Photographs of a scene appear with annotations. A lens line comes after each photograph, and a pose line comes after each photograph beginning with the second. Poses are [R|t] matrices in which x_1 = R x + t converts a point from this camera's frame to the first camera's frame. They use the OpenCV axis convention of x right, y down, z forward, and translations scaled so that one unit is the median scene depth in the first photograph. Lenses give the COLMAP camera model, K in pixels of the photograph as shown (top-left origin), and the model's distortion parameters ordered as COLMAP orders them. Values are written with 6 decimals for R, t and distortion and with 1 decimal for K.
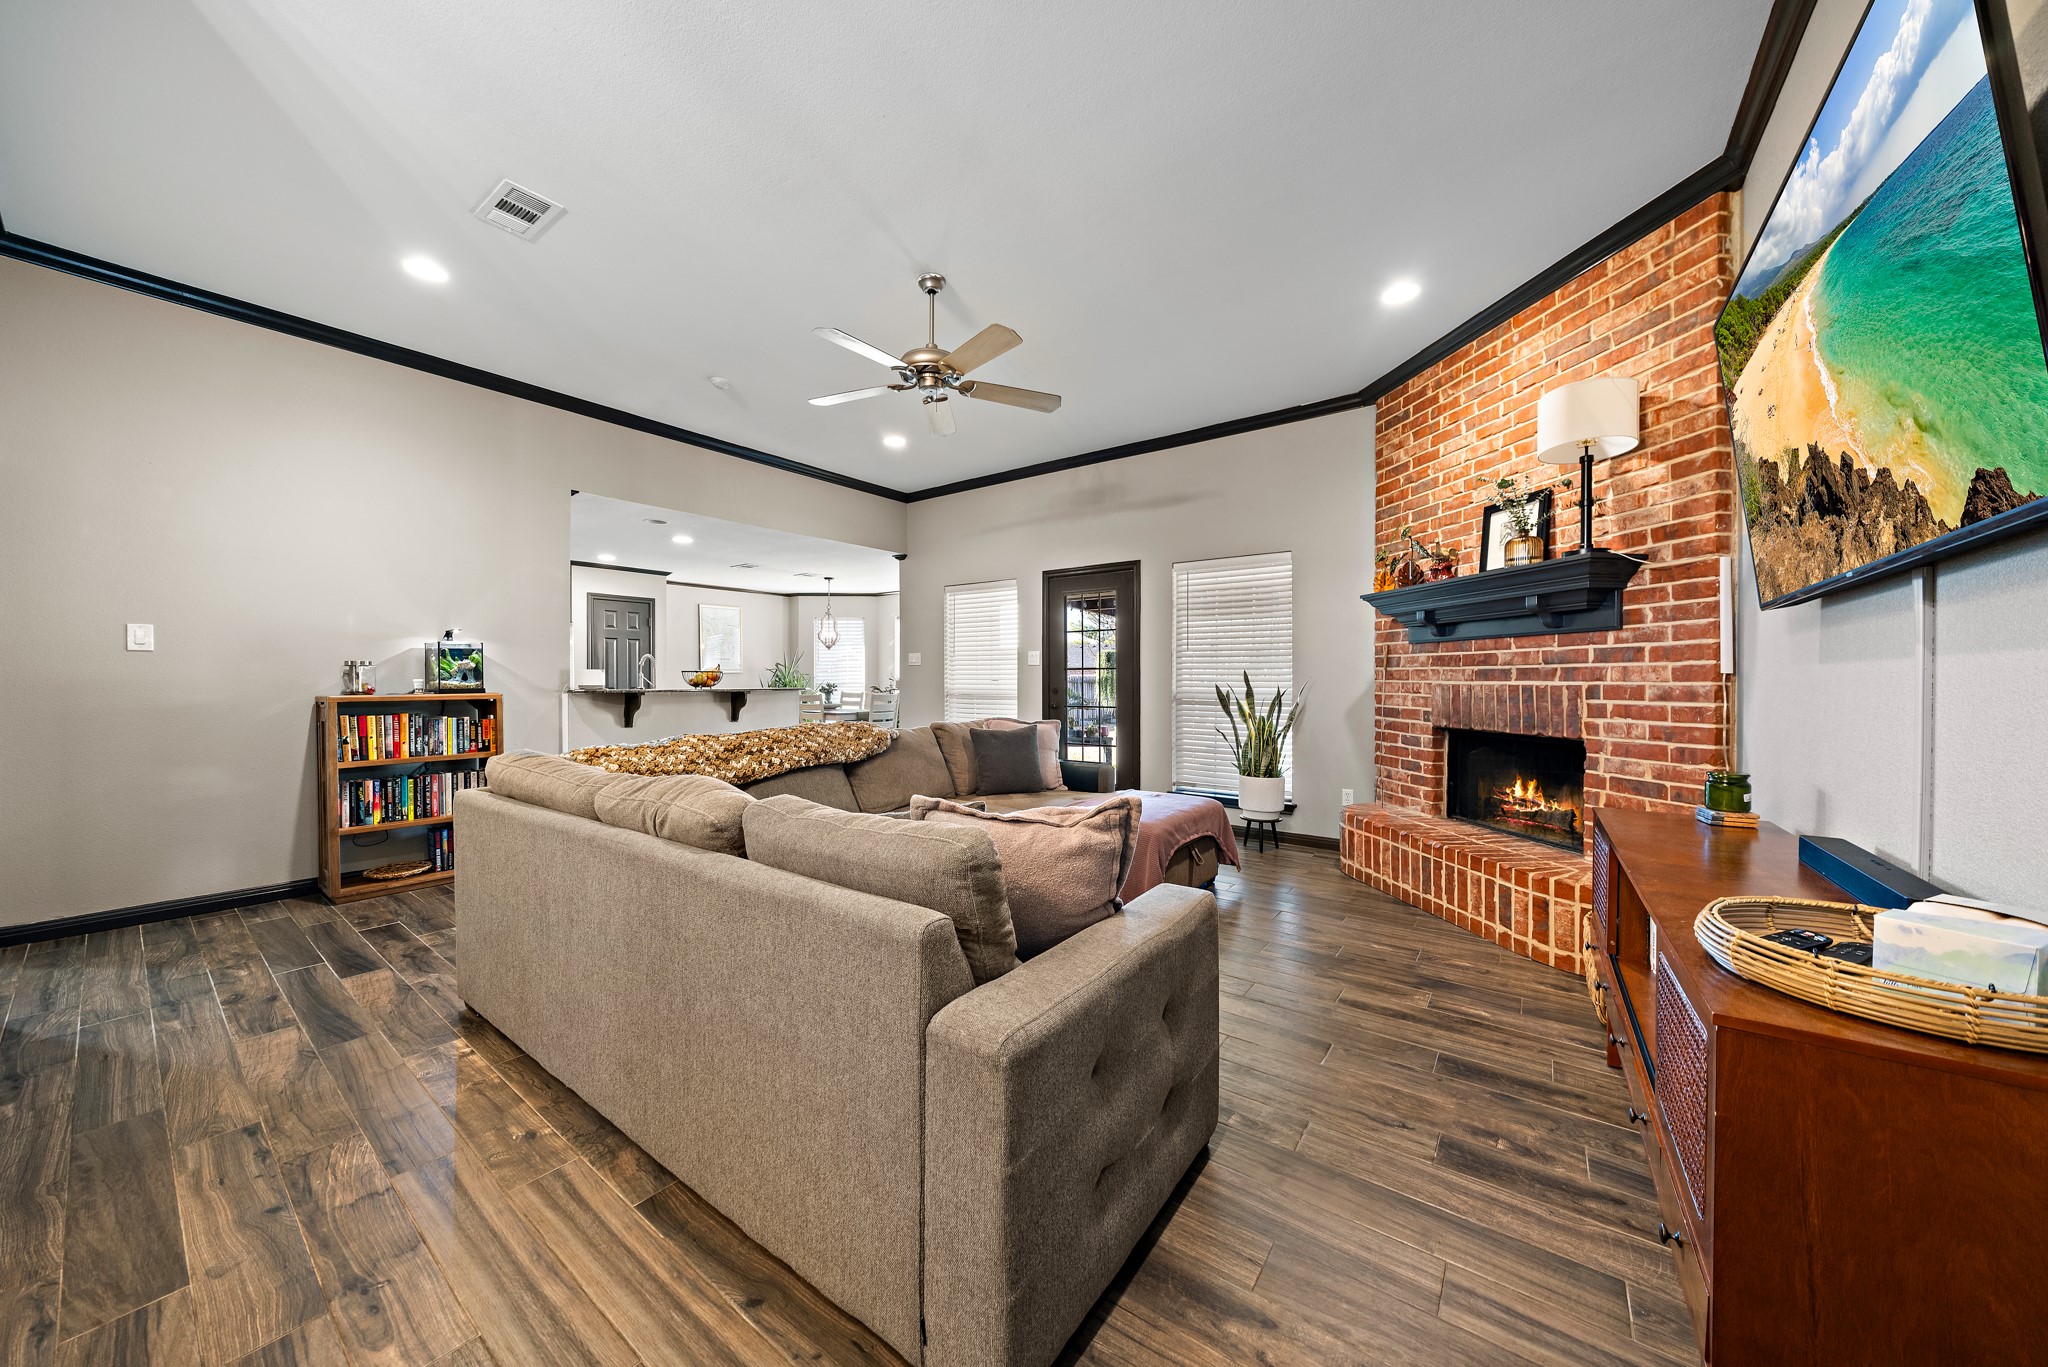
lens RADIAL K [[700.9, 0, 1020.8], [0, 700.9, 683.4], [0, 0, 1]] dist [-0.001119, 0.000011]
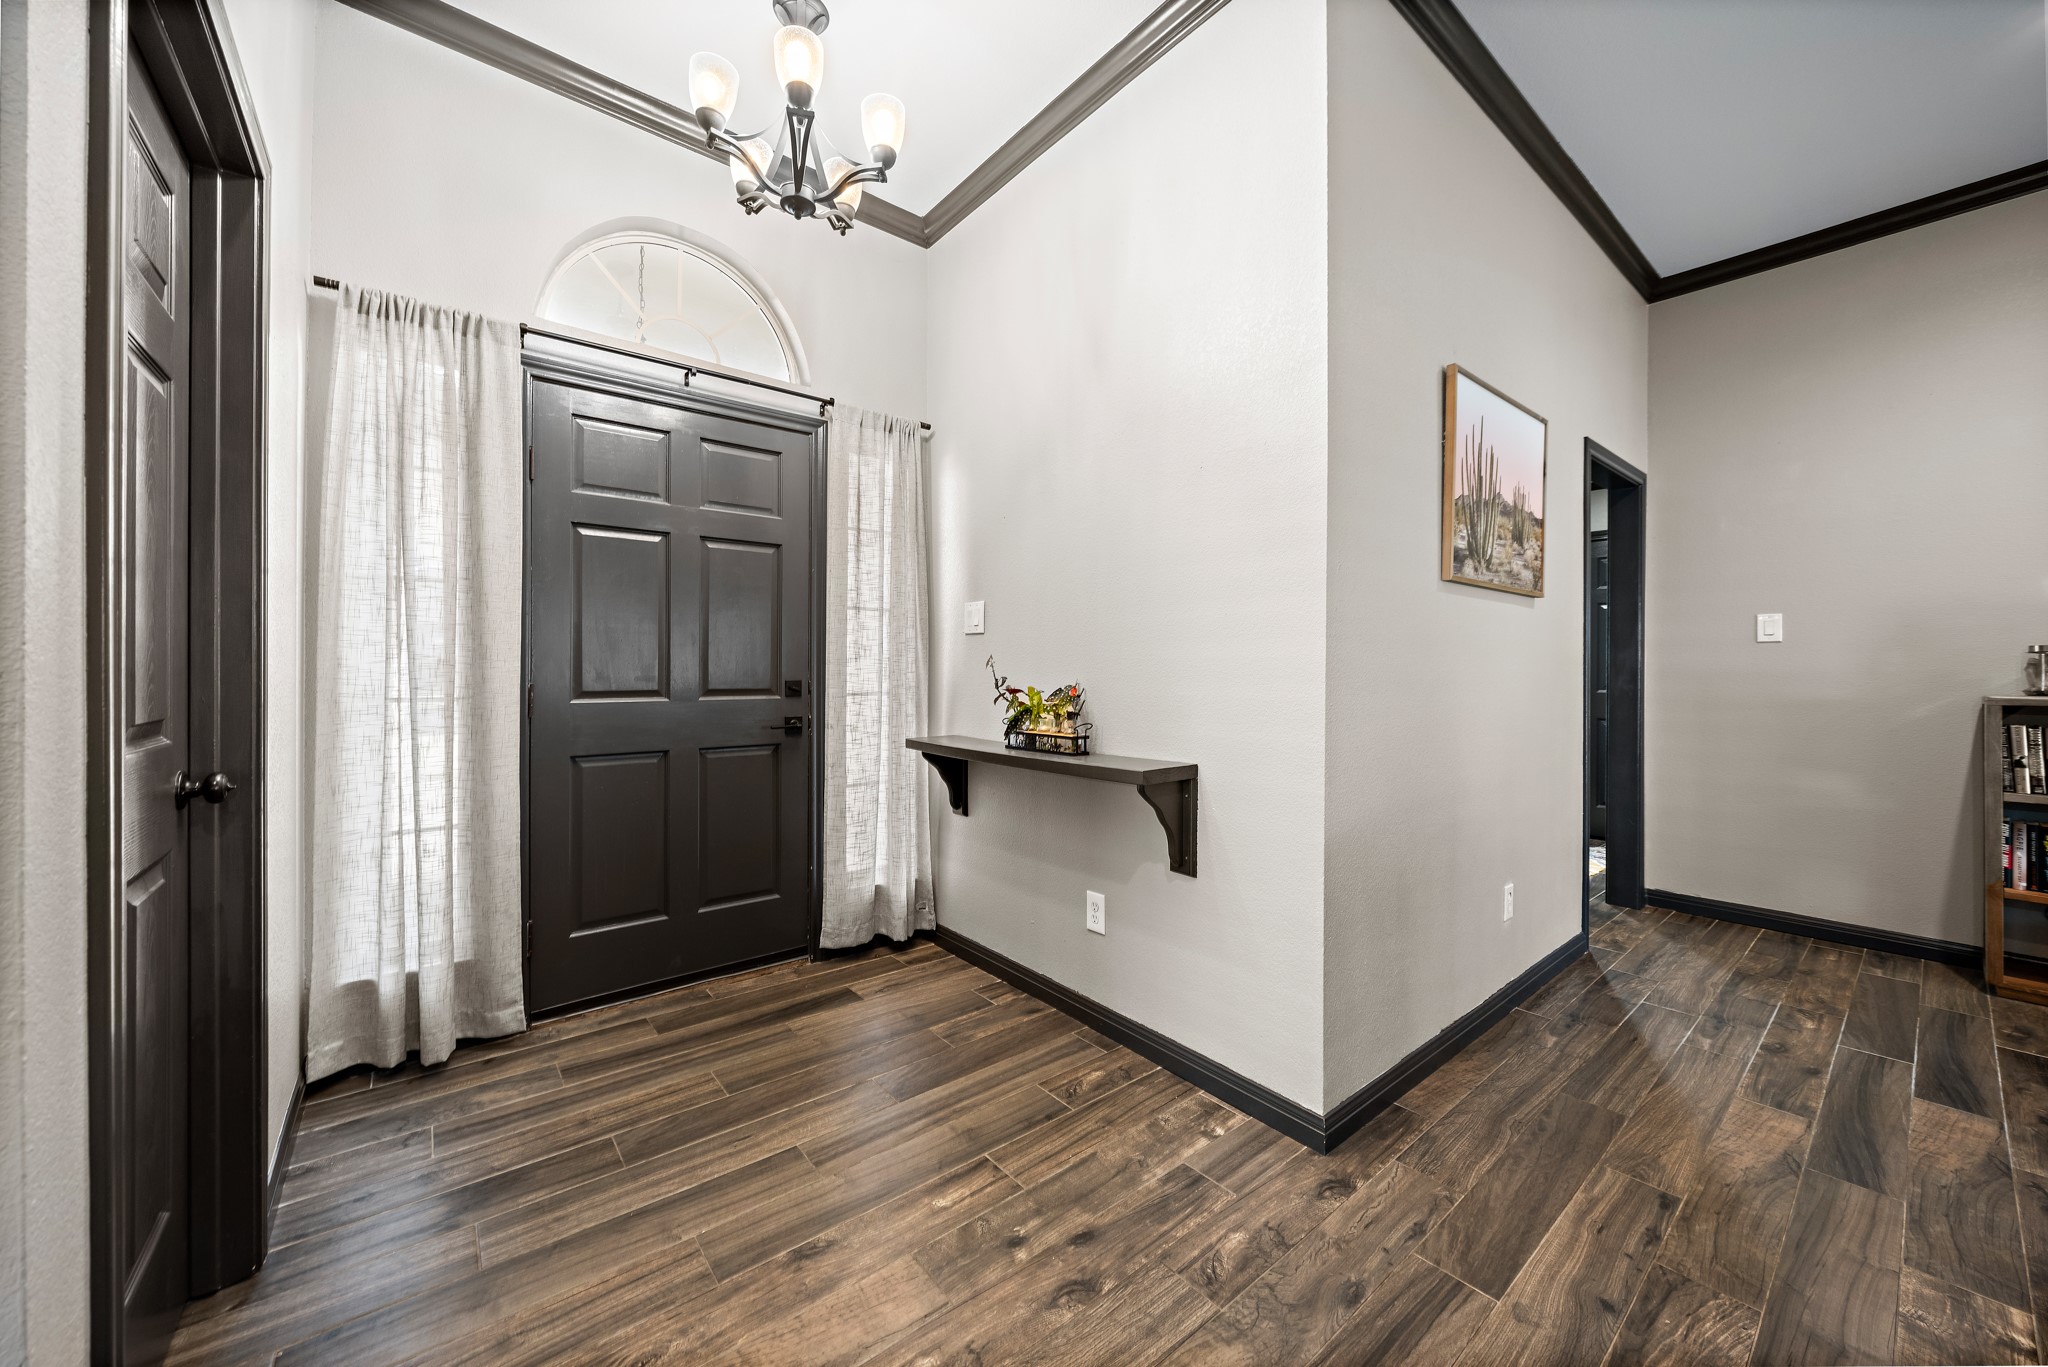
lens RADIAL K [[751.6, 0, 1032.7], [0, 751.6, 666.3], [0, 0, 1]] dist [0.001313, 0.000135]
pose [[-0.246072, -0.006477, -0.969230, -0.013542], [-0.010535, 0.999936, -0.004008, 0.001037], [0.969194, 0.009225, -0.246125, 0.298942]]
